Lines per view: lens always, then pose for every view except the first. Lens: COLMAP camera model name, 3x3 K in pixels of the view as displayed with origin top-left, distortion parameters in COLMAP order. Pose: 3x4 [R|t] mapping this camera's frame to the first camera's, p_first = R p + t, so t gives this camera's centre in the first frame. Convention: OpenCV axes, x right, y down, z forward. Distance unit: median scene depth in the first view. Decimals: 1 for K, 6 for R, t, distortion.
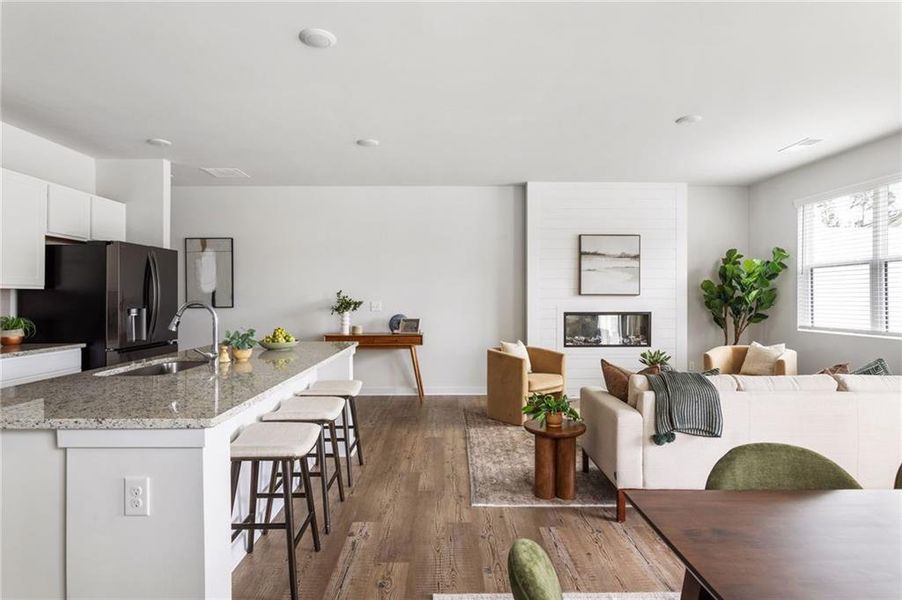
lens RADIAL K [[474.8, 0, 434.4], [0, 474.8, 299.5], [0, 0, 1]] dist [-0.020085, 0.007488]
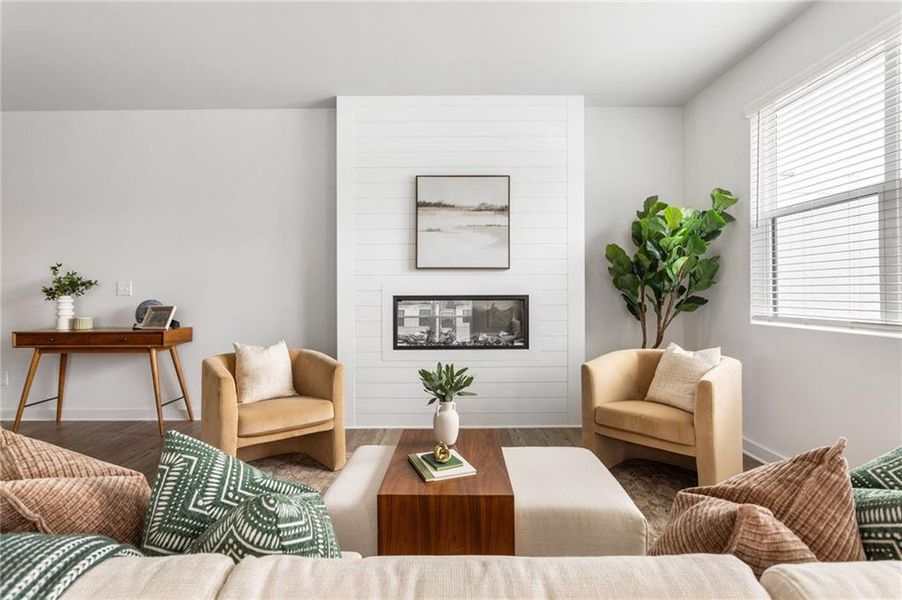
lens RADIAL K [[474.8, 0, 413.4], [0, 474.8, 287.7], [0, 0, 1]] dist [-0.020085, 0.007488]
pose [[0.999970, -0.002777, -0.007293, 0.309852], [0.002693, 0.999931, -0.011414, 0.023638], [0.007324, 0.011394, 0.999908, 0.355736]]
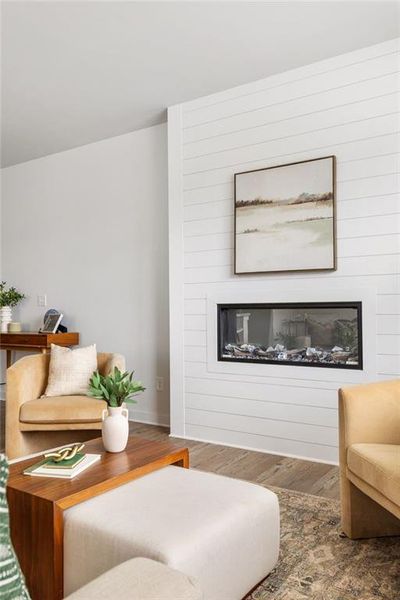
lens RADIAL K [[493.0, 0, 190.0], [0, 493.0, 304.6], [0, 0, 1]] dist [0.009244, 0.002266]
pose [[0.820268, -0.010590, -0.571881, 0.619432], [0.003281, 0.999899, -0.013810, 0.036918], [0.571969, 0.009452, 0.820221, 0.460539]]
